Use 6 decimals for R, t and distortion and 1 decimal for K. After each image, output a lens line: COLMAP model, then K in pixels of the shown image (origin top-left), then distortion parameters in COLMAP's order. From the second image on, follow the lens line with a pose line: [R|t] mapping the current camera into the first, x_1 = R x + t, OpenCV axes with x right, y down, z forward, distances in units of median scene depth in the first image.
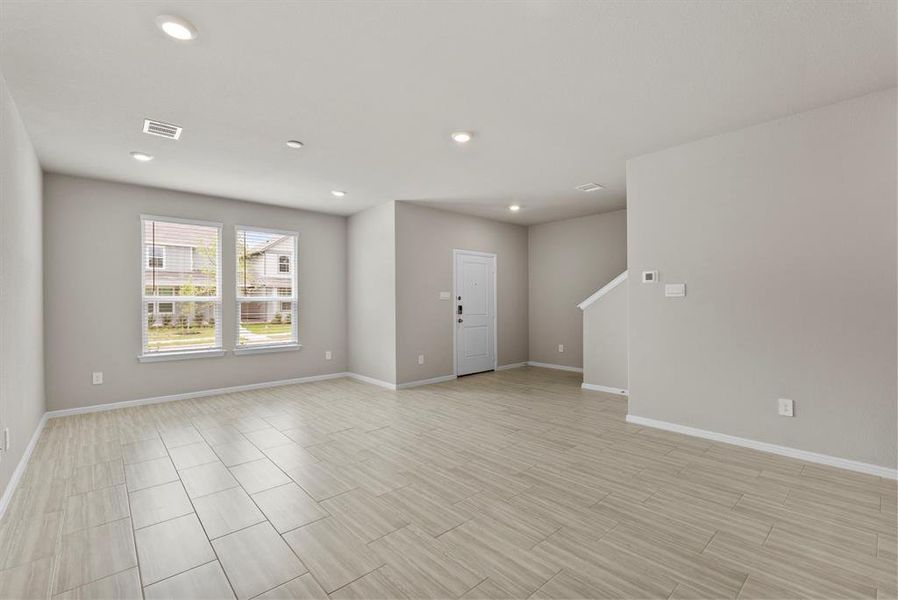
lens RADIAL K [[395.2, 0, 452.8], [0, 395.2, 301.1], [0, 0, 1]] dist [-0.001905, -0.000286]
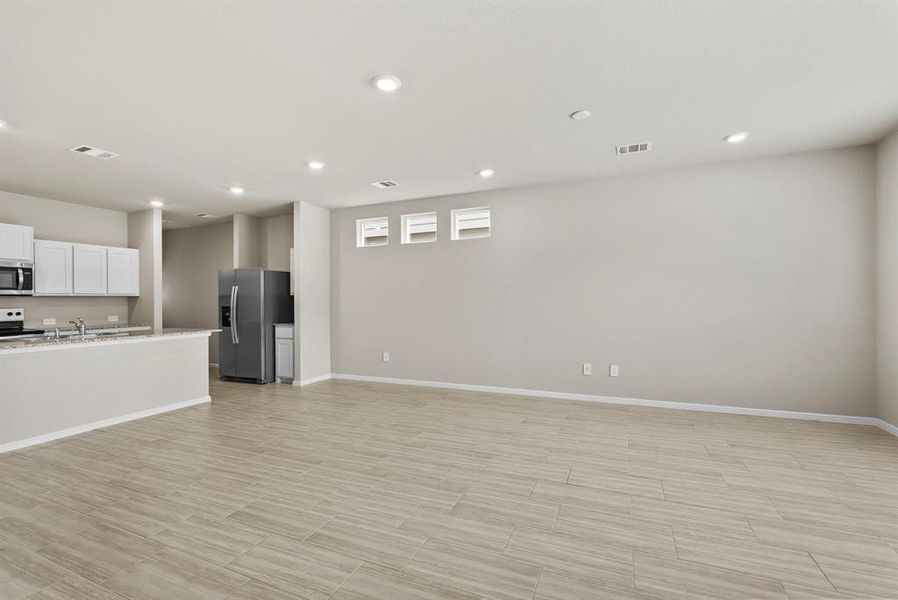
lens RADIAL K [[395.2, 0, 452.8], [0, 395.2, 301.1], [0, 0, 1]] dist [-0.001905, -0.000286]
pose [[-0.906320, 0.017642, -0.422224, 0.169093], [0.016643, 0.999843, 0.006053, 0.001846], [0.422265, -0.001541, -0.906471, 1.239978]]
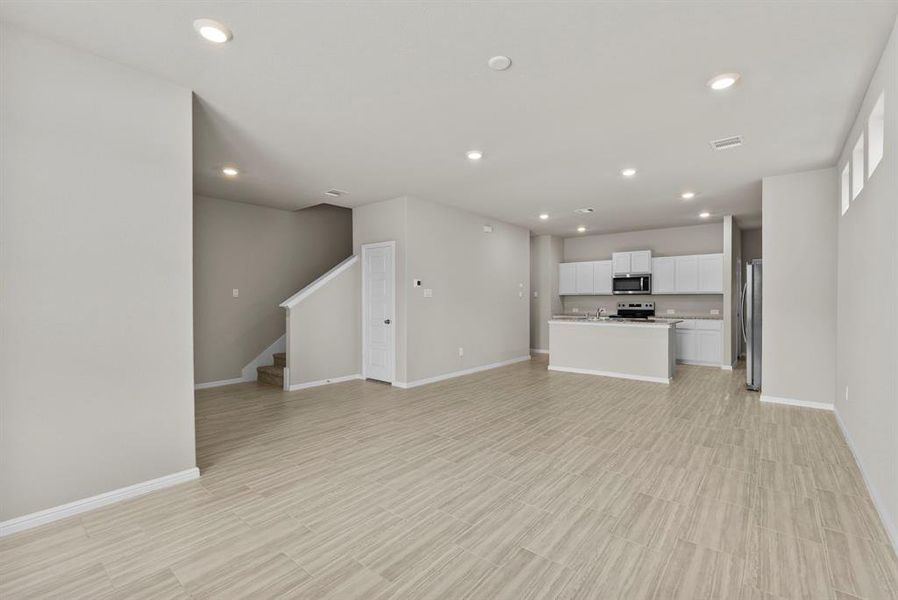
lens RADIAL K [[400.3, 0, 453.3], [0, 400.3, 299.8], [0, 0, 1]] dist [0.000100, -0.000026]
pose [[-0.147200, 0.008341, 0.989072, -0.791581], [0.002147, 0.999965, -0.008113, 0.010520], [-0.989104, 0.000930, -0.147213, 0.878270]]
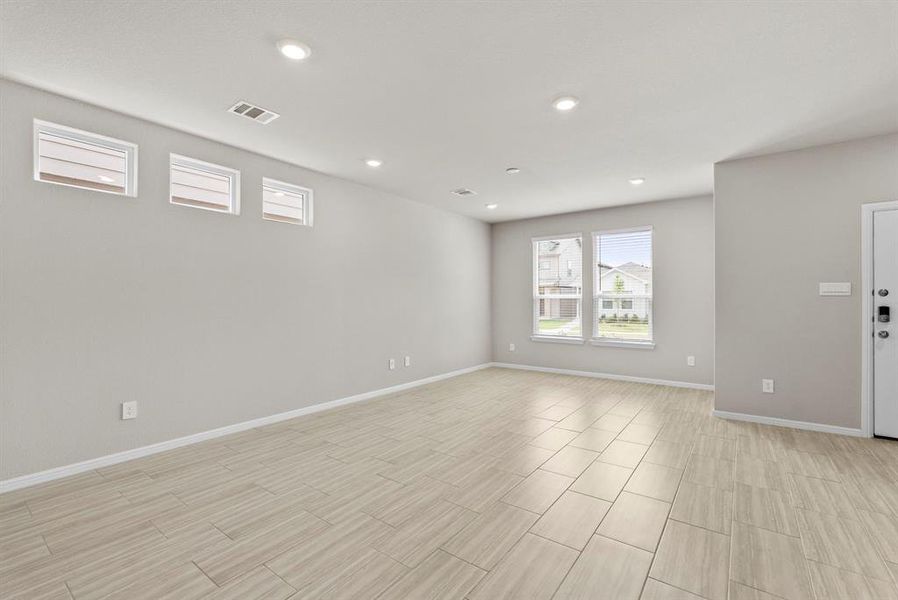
lens RADIAL K [[395.2, 0, 452.8], [0, 395.2, 301.1], [0, 0, 1]] dist [-0.001905, -0.000286]
pose [[0.200402, 0.007170, -0.979688, 0.572581], [0.002603, 0.999966, 0.007851, -0.001870], [0.979710, -0.004124, 0.200377, 0.424185]]
